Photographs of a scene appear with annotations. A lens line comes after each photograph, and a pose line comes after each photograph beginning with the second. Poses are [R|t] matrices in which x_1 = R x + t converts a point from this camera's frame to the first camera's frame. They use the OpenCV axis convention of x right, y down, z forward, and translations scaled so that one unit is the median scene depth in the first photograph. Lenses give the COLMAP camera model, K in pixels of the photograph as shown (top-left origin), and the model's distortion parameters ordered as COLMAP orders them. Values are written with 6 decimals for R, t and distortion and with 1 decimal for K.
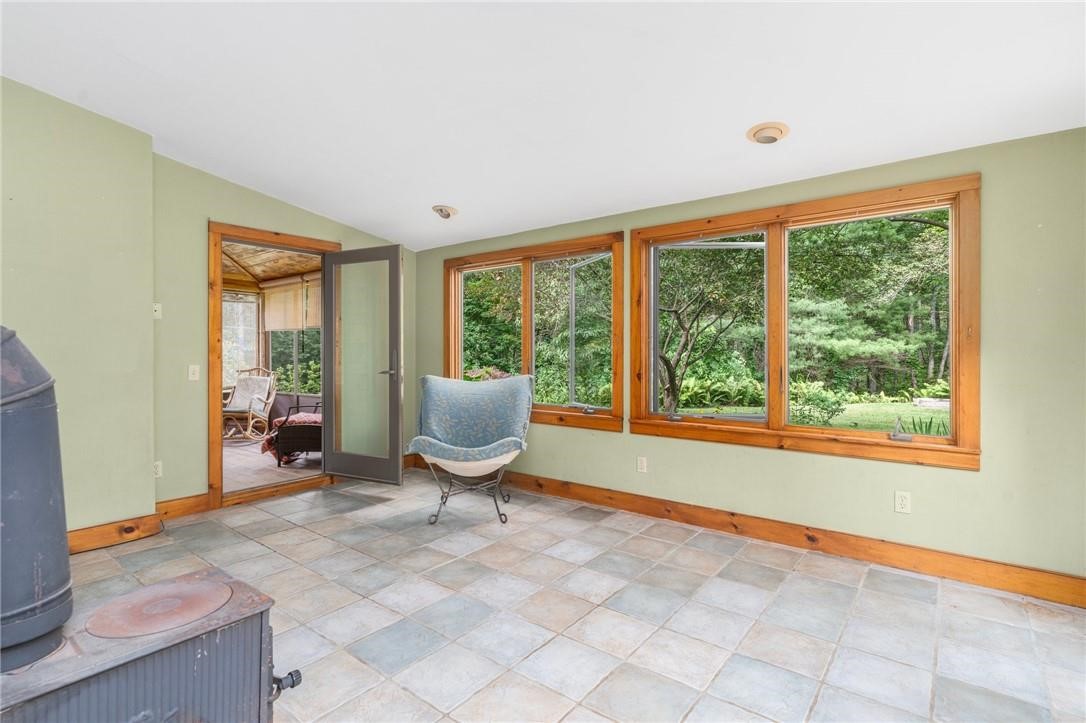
lens RADIAL K [[523.3, 0, 549.2], [0, 523.3, 356.7], [0, 0, 1]] dist [-0.001542, 0.002264]
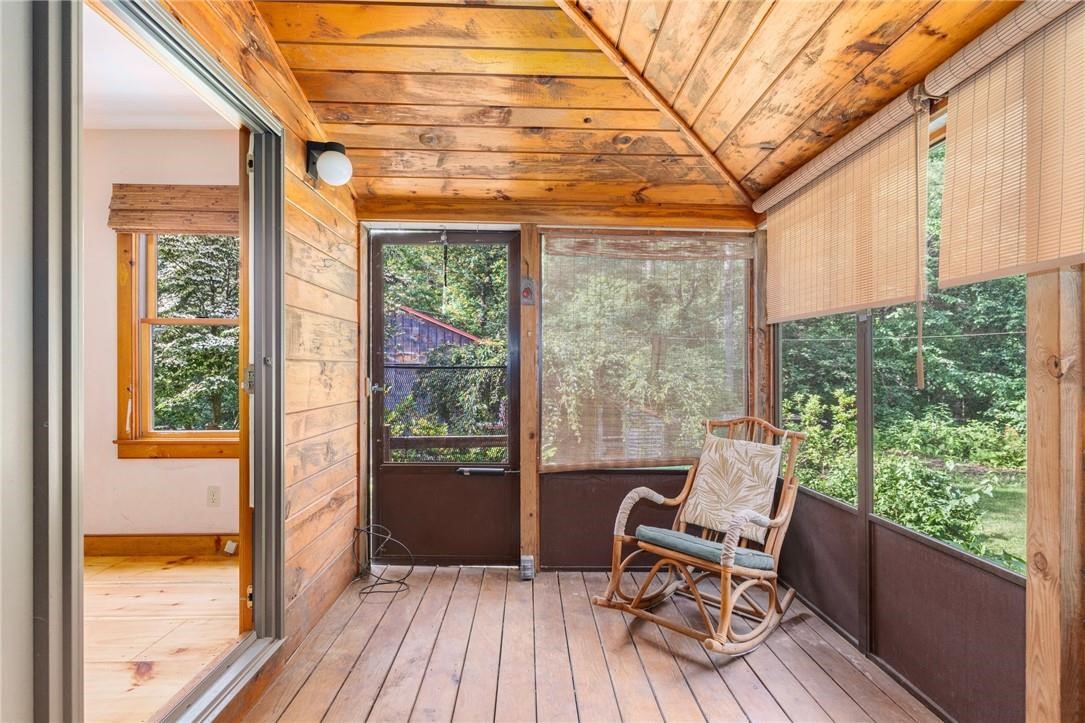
lens RADIAL K [[522.8, 0, 540.4], [0, 522.8, 366.2], [0, 0, 1]] dist [-0.001542, 0.002264]
pose [[0.631037, -0.004165, -0.775741, -0.787688], [-0.007716, 0.999902, -0.011645, -0.026481], [0.775714, 0.013334, 0.630943, 1.412222]]
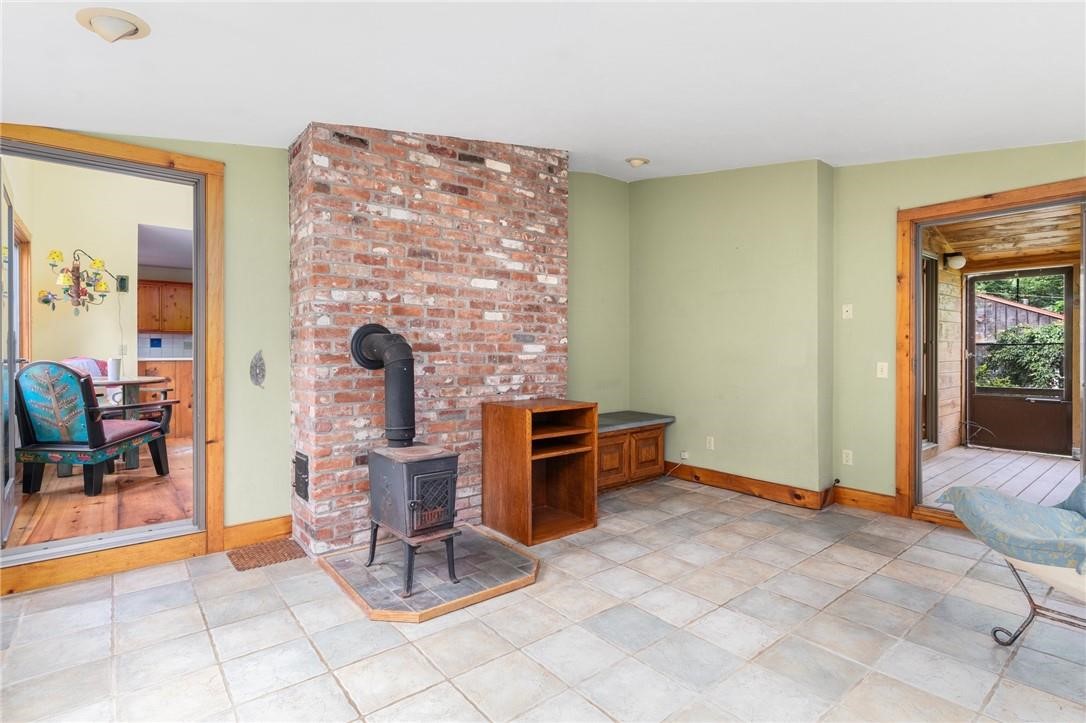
lens RADIAL K [[523.3, 0, 535.2], [0, 523.3, 352.8], [0, 0, 1]] dist [-0.001542, 0.002264]
pose [[-0.238554, 0.003934, -0.971121, 0.508570], [-0.006663, 0.999962, 0.005687, -0.003397], [0.971106, 0.007827, -0.238518, 0.696313]]
